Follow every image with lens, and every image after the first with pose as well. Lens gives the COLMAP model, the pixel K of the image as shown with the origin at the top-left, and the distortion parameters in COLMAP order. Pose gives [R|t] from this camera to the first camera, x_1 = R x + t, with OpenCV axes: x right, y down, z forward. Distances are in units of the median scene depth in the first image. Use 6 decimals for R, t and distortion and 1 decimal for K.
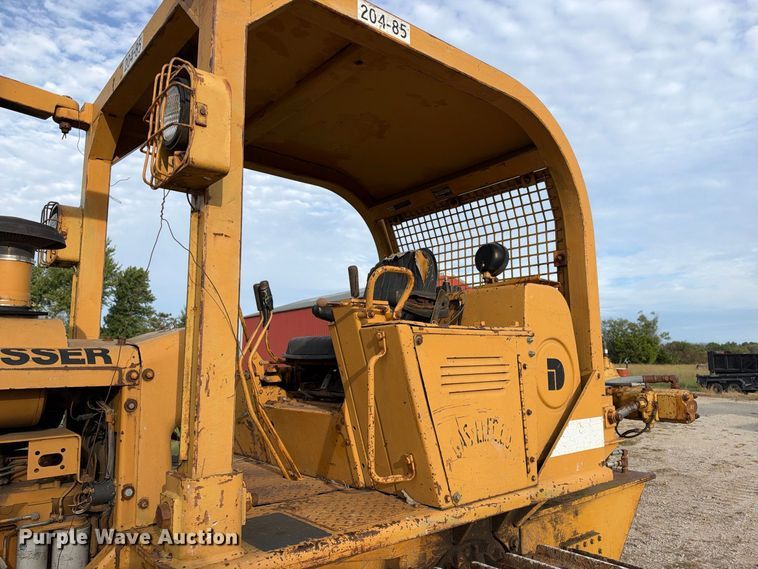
lens RADIAL K [[559.8, 0, 406.3], [0, 559.8, 279.4], [0, 0, 1]] dist [0.000814, 0.000055]
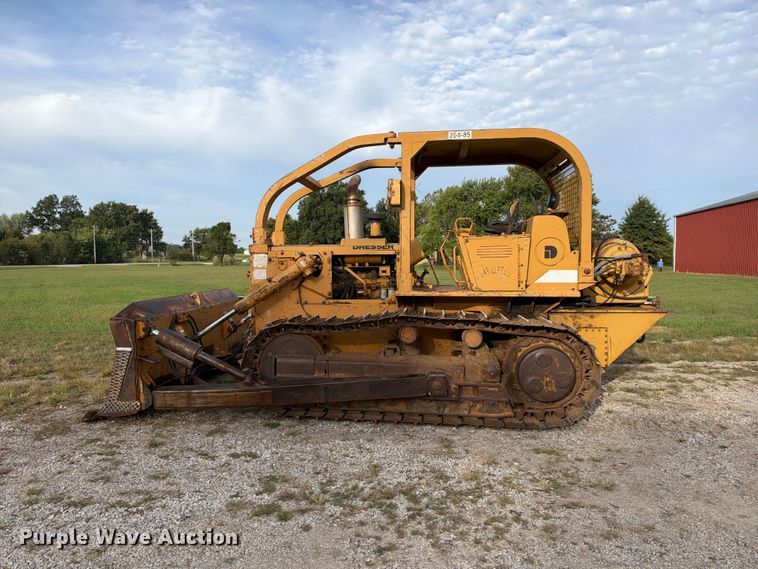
lens RADIAL K [[546.3, 0, 381.2], [0, 546.3, 282.0], [0, 0, 1]] dist [0.046674, -0.104173]
pose [[0.706189, 0.027958, -0.707471, 0.123206], [0.100495, 0.985146, 0.139244, -0.009554], [0.700855, -0.169430, 0.692889, -0.102191]]
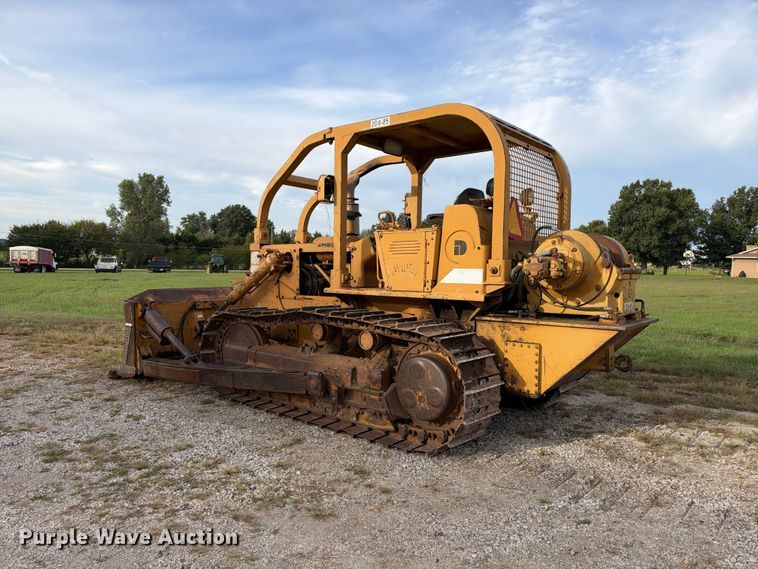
lens RADIAL K [[551.2, 0, 384.8], [0, 551.2, 280.2], [0, 0, 1]] dist [0.019206, -0.048031]
pose [[0.208080, 0.025270, -0.977785, 0.187437], [0.122963, 0.991060, 0.051781, 0.012567], [0.970352, -0.131006, 0.203112, 0.025264]]
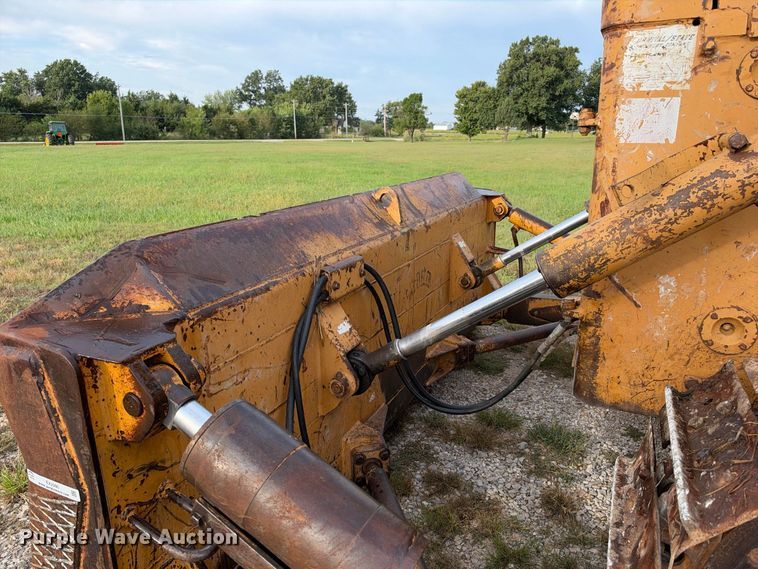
lens RADIAL K [[541.8, 0, 382.6], [0, 541.8, 289.4], [0, 0, 1]] dist [0.046459, -0.077483]
pose [[0.435322, 0.244098, -0.866551, -0.033345], [0.126704, 0.936348, 0.327411, 0.008385], [0.891314, -0.252324, 0.376684, -0.027340]]
